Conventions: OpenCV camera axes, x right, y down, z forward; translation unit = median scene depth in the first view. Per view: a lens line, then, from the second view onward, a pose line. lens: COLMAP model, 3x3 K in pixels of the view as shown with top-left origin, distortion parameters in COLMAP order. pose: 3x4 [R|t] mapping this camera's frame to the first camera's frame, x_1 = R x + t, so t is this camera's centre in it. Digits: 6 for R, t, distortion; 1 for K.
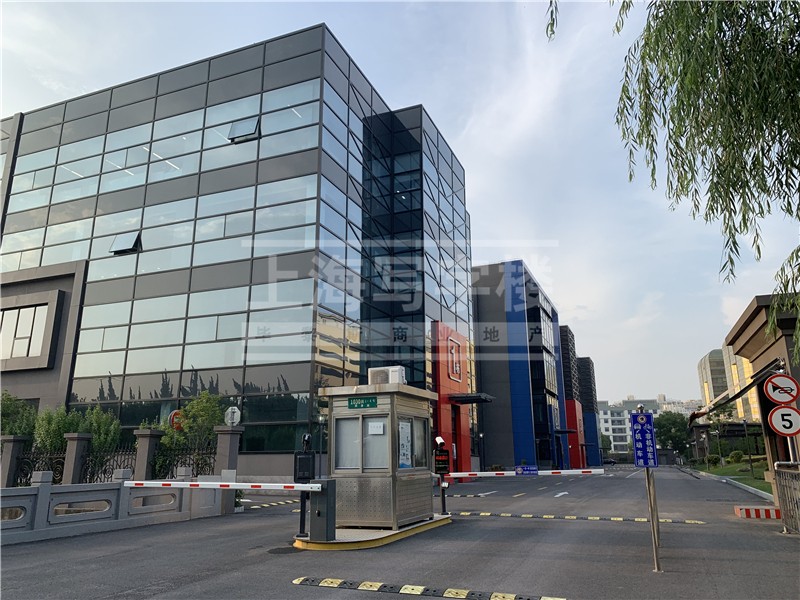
lens RADIAL K [[601.7, 0, 399.8], [0, 601.7, 280.1], [0, 0, 1]] dist [0.042342, -0.099018]
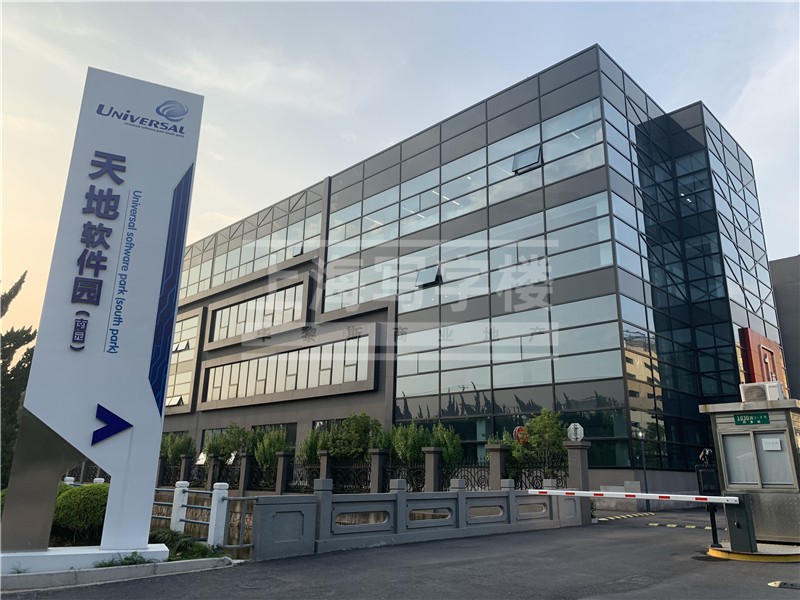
lens RADIAL K [[601.7, 0, 399.8], [0, 601.7, 280.1], [0, 0, 1]] dist [0.042342, -0.099018]
pose [[0.920848, -0.095942, -0.377934, -0.081390], [0.087068, 0.995377, -0.040541, -0.015747], [0.380077, 0.004426, 0.924944, -0.064757]]
